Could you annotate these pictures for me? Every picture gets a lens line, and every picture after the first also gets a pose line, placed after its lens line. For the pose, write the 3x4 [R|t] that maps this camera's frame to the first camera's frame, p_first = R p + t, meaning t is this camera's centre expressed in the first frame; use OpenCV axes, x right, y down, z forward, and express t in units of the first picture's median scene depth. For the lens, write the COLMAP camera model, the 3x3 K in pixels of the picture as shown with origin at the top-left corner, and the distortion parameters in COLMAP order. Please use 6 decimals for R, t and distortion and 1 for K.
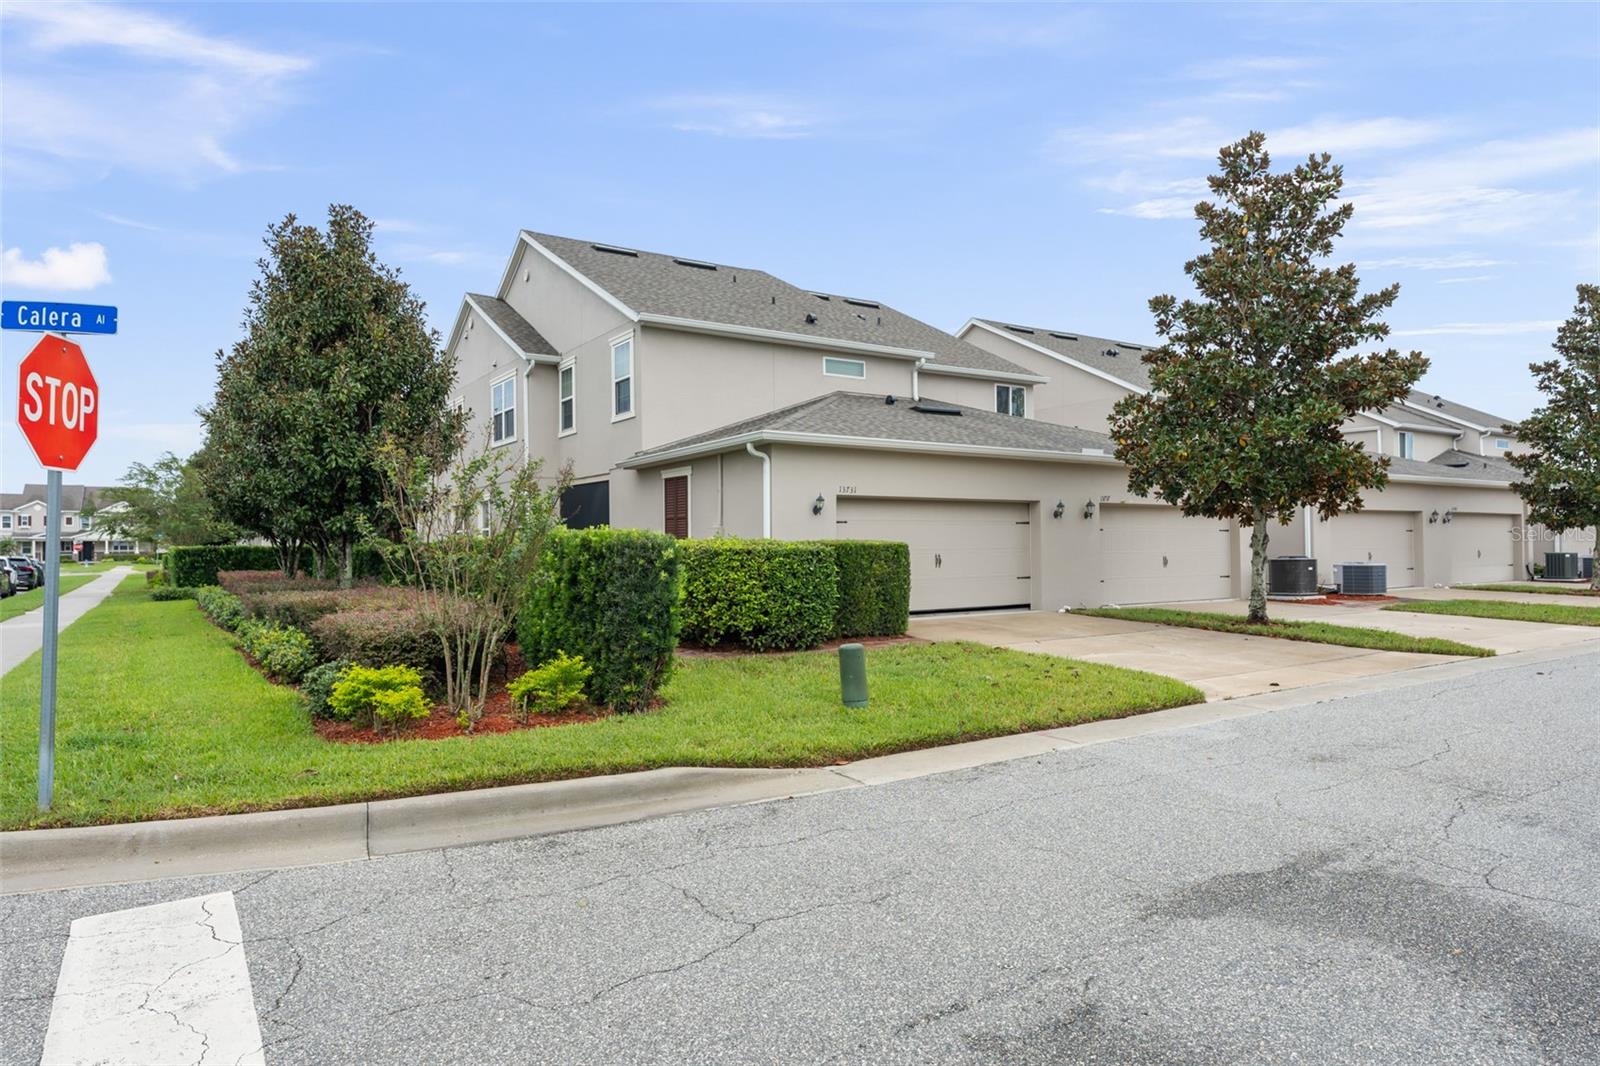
lens RADIAL K [[973.4, 0, 794.9], [0, 973.4, 532.2], [0, 0, 1]] dist [-0.001089, -0.006966]
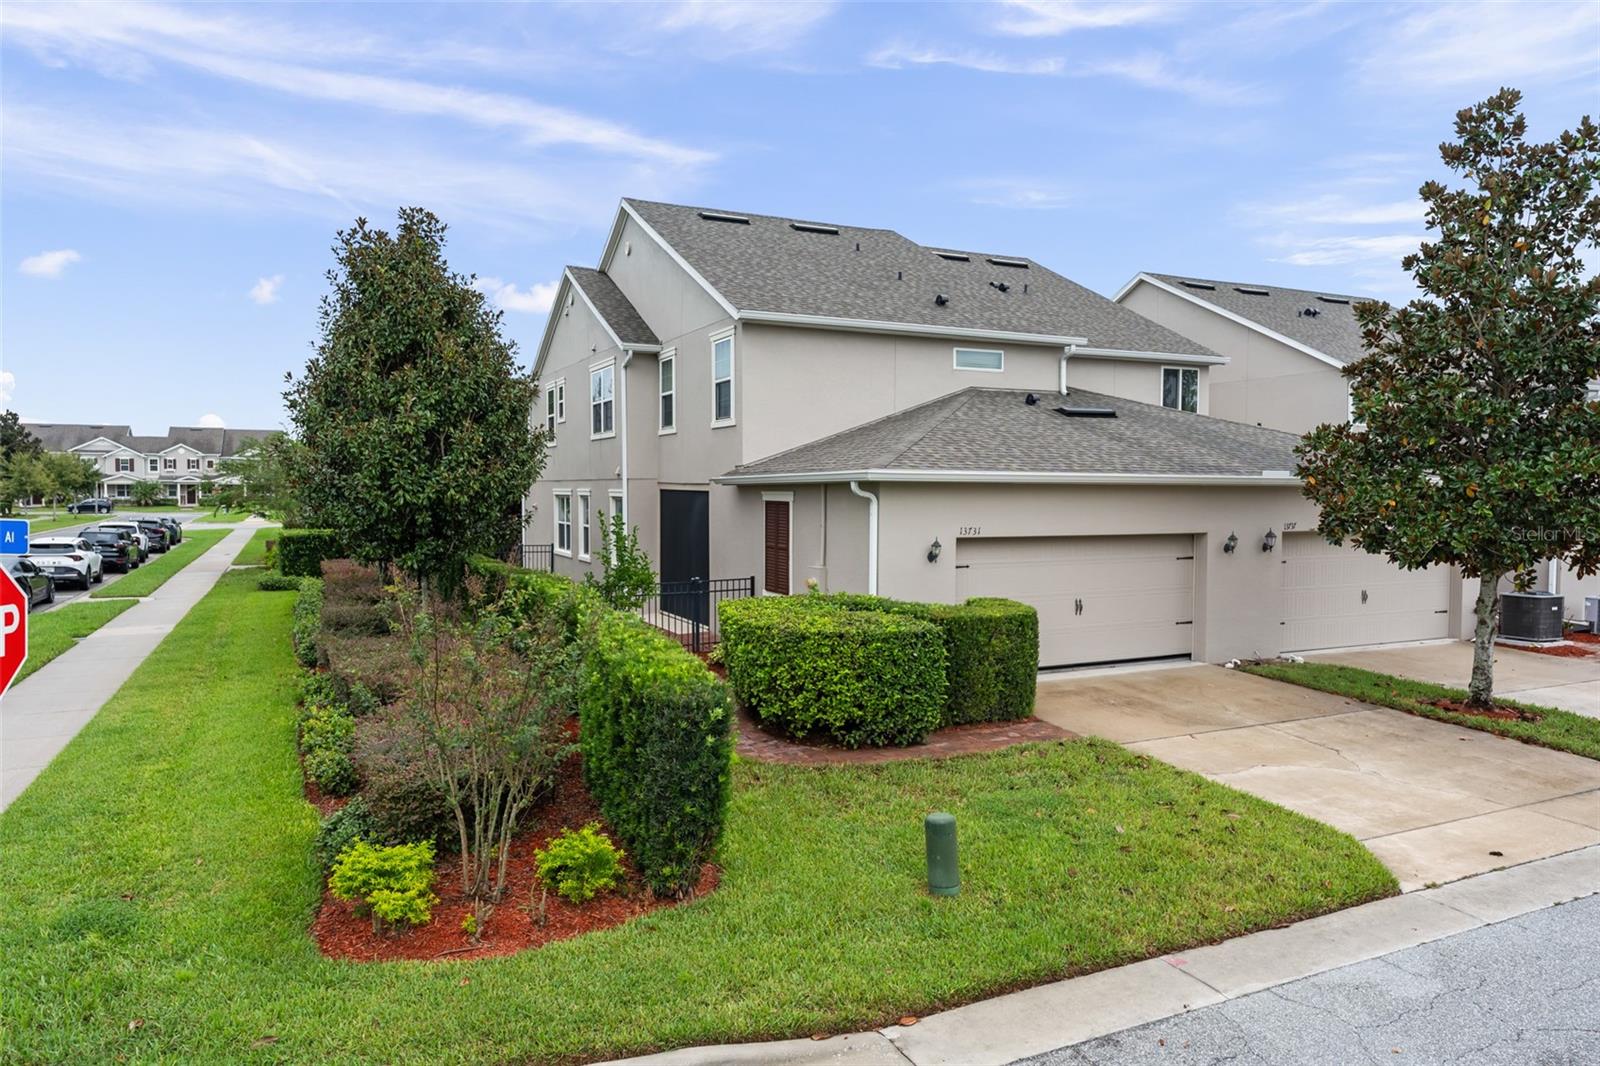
lens RADIAL K [[1049.8, 0, 792.5], [0, 1049.8, 530.9], [0, 0, 1]] dist [-0.006457, 0.003517]
pose [[0.989784, 0.018821, -0.141329, 0.030831], [-0.010631, 0.998232, 0.058482, -0.098691], [0.142180, -0.056382, 0.988234, 0.067519]]
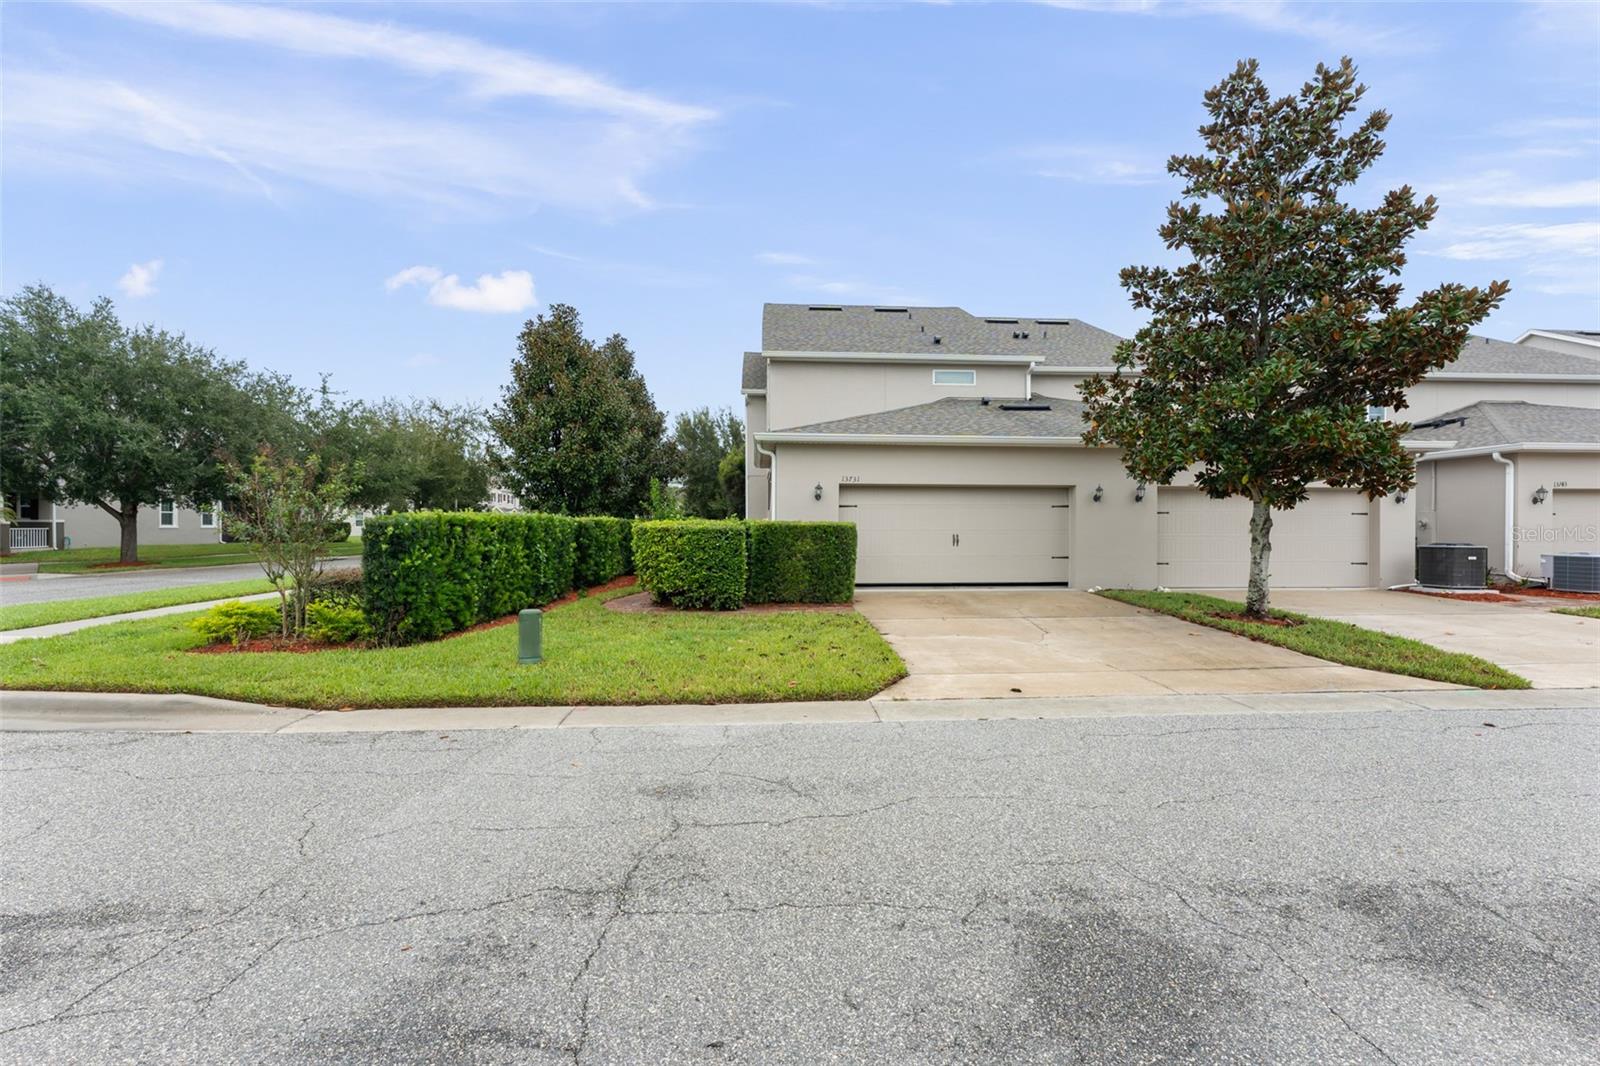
lens RADIAL K [[670.8, 0, 797.4], [0, 670.8, 532.9], [0, 0, 1]] dist [-0.005740, 0.000976]
pose [[0.867769, 0.016261, -0.496702, 0.418817], [-0.002232, 0.999582, 0.028826, -0.001229], [0.496963, -0.023905, 0.867443, 0.258328]]
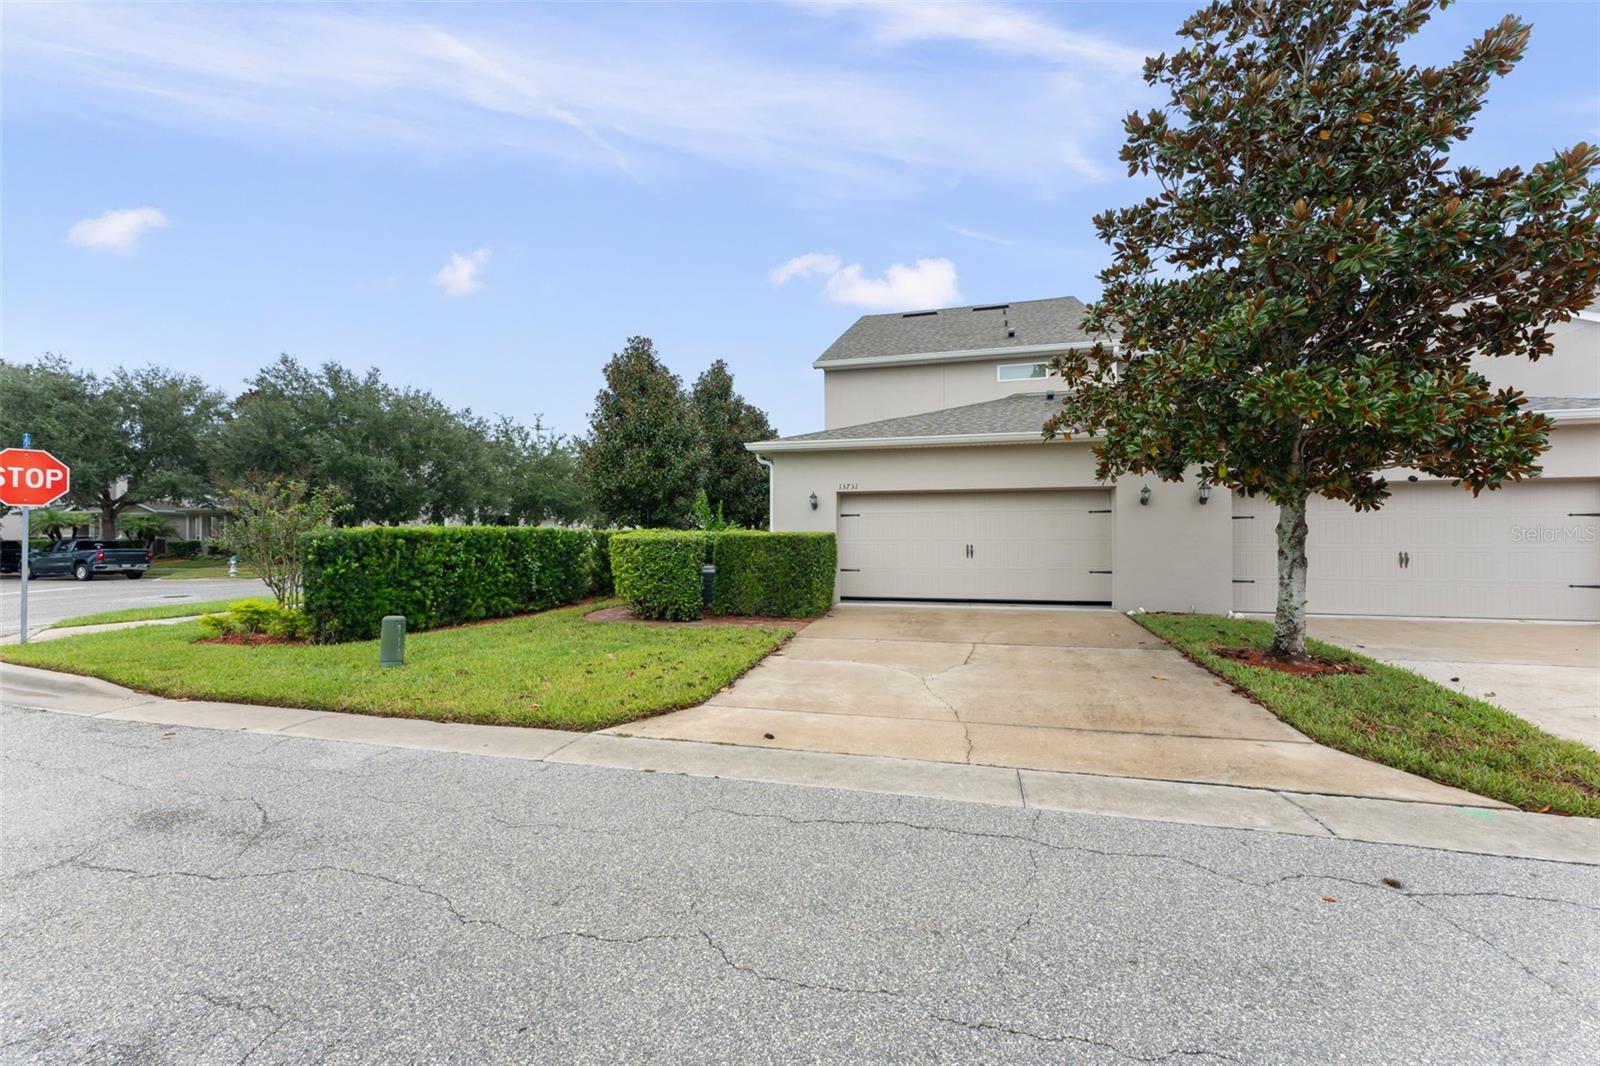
lens RADIAL K [[629.7, 0, 798.2], [0, 629.7, 535.8], [0, 0, 1]] dist [0.000237, -0.000254]
pose [[0.668304, 0.007144, -0.743854, 0.577559], [0.009003, 0.999803, 0.017691, -0.000067], [0.743834, -0.018520, 0.668108, 0.477103]]
